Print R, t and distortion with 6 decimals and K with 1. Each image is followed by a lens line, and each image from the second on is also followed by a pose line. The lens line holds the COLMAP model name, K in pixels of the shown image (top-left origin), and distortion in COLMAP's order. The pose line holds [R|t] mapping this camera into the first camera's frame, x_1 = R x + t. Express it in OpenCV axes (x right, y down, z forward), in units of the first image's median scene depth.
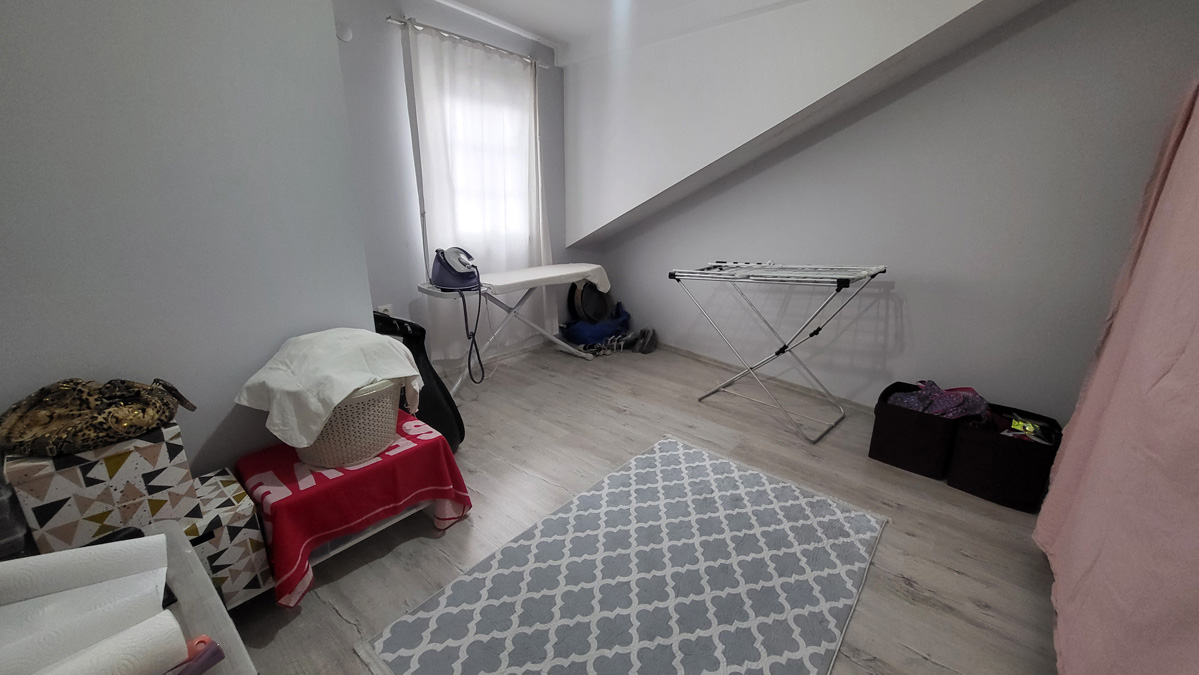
lens RADIAL K [[477.0, 0, 596.6], [0, 477.0, 338.8], [0, 0, 1]] dist [0.000949, -0.000746]
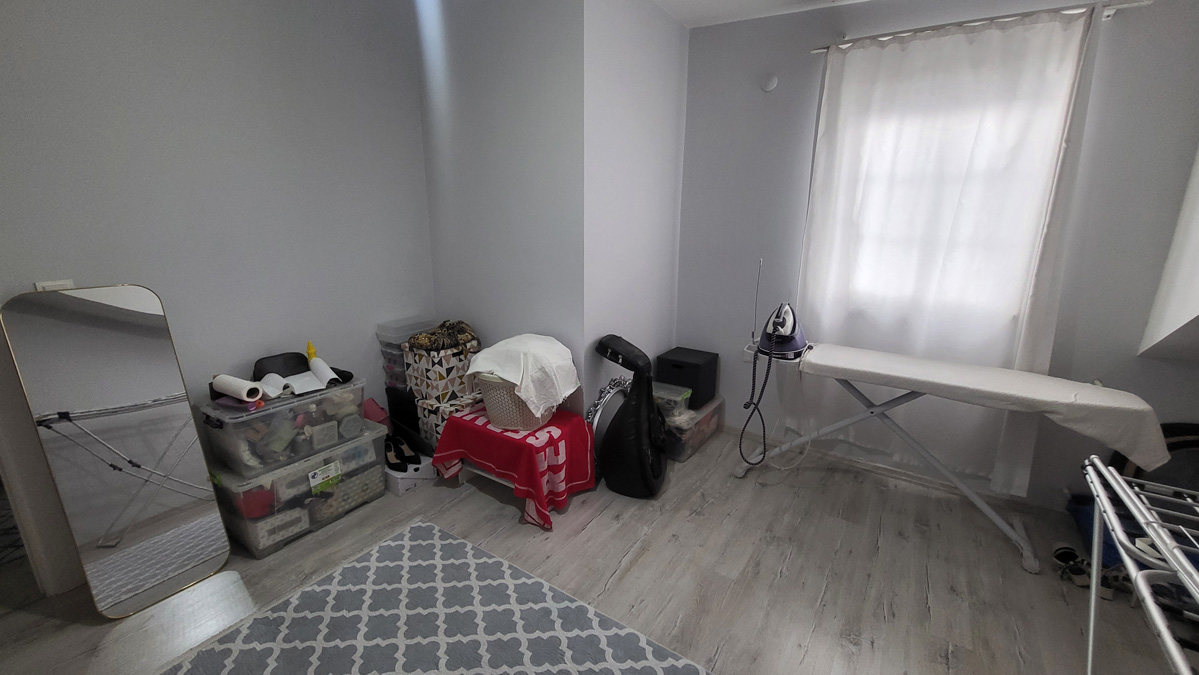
lens RADIAL K [[477.0, 0, 601.9], [0, 477.0, 340.5], [0, 0, 1]] dist [0.000949, -0.000746]
pose [[0.126065, 0.239746, -0.962616, 0.567556], [-0.297979, 0.934699, 0.193770, -0.232889], [0.946211, 0.262412, 0.189272, 0.652437]]
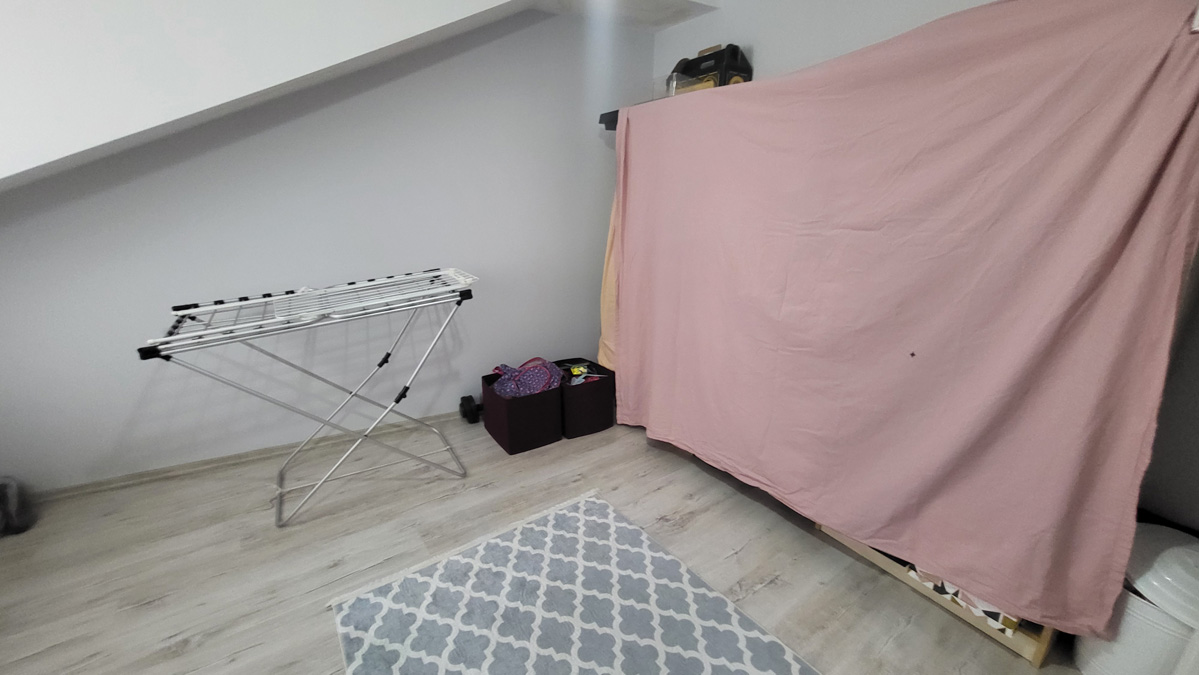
lens RADIAL K [[477.0, 0, 598.9], [0, 477.0, 335.6], [0, 0, 1]] dist [0.000949, -0.000746]
pose [[0.228769, -0.287845, 0.929951, -0.251997], [0.277669, 0.934895, 0.221069, -0.160278], [-0.933041, 0.207645, 0.293801, 0.489953]]
